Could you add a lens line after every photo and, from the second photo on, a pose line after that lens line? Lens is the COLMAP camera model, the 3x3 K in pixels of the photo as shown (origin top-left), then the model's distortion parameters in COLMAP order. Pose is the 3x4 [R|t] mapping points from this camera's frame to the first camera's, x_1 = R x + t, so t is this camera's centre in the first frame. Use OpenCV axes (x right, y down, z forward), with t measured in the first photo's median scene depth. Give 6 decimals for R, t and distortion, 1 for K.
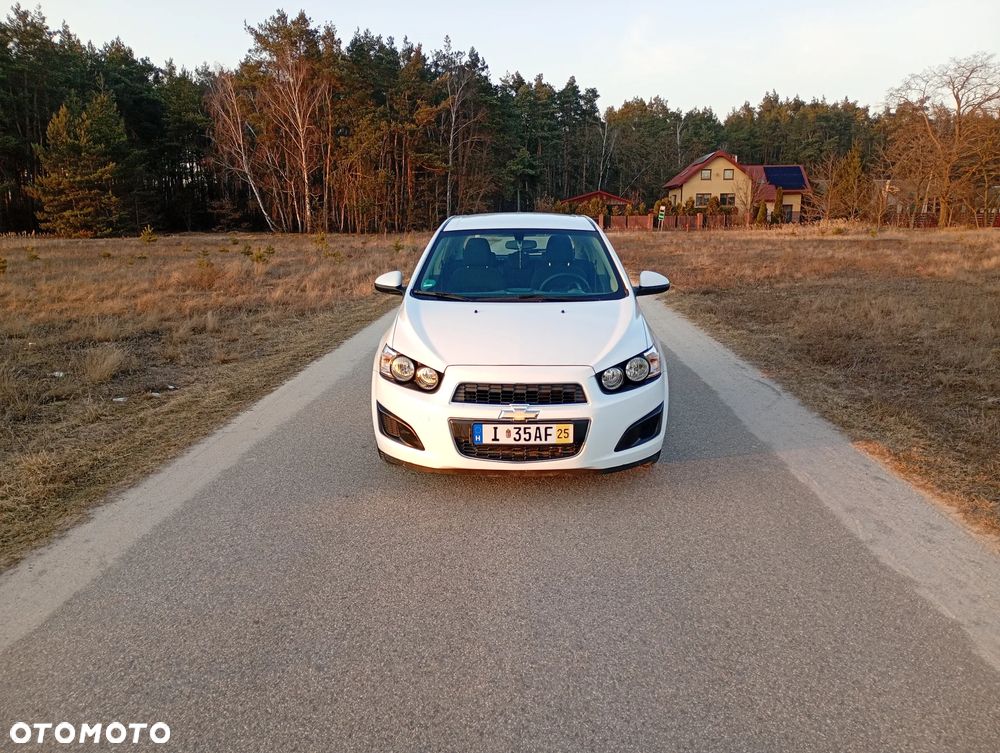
lens RADIAL K [[818.2, 0, 493.2], [0, 818.2, 377.9], [0, 0, 1]] dist [0.050252, -0.048058]
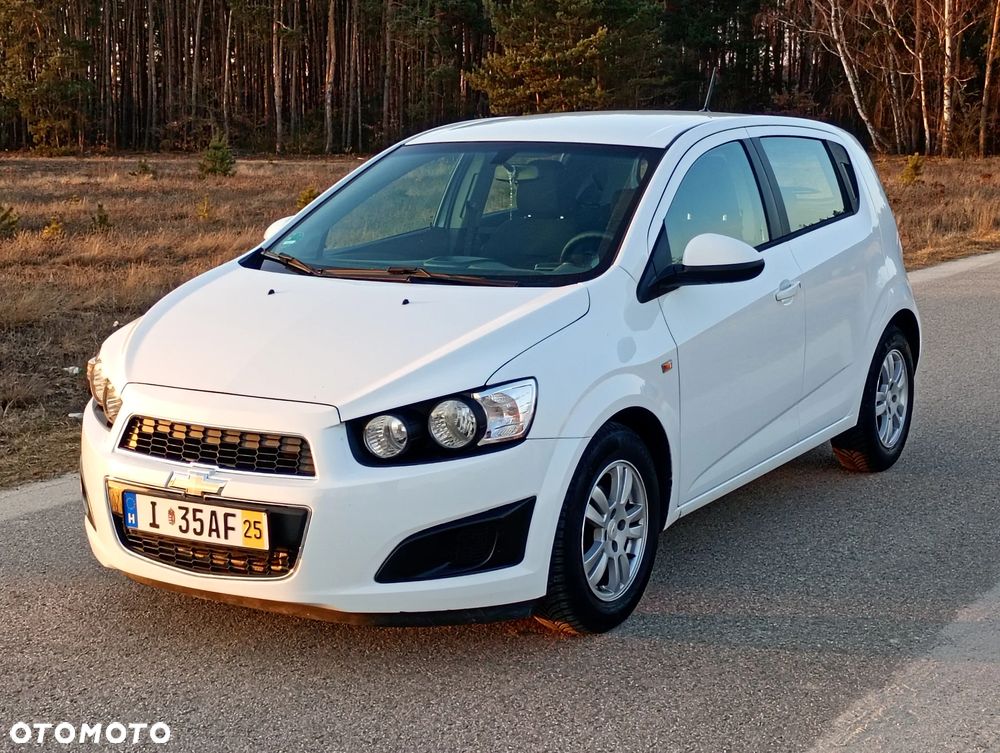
lens RADIAL K [[1635.1, 0, 498.4], [0, 1635.1, 379.3], [0, 0, 1]] dist [0.041520, 0.000000]
pose [[0.867651, 0.080999, -0.490531, 0.045400], [-0.099945, 0.994914, -0.012499, -0.001848], [0.487024, 0.059871, 0.871334, 0.010248]]
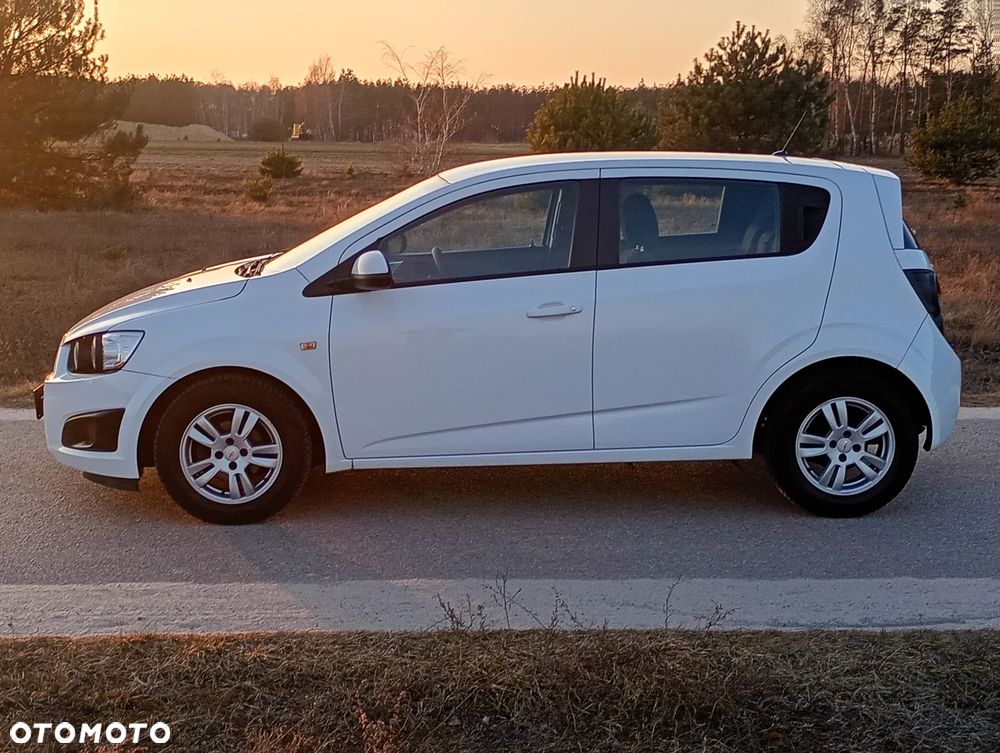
lens RADIAL K [[1632.4, 0, 506.4], [0, 1632.4, 369.7], [0, 0, 1]] dist [0.047178, 0.000000]
pose [[0.082487, 0.146807, -0.985720, 0.105245], [-0.203973, 0.970639, 0.127493, -0.015731], [0.975495, 0.190543, 0.110010, 0.070723]]
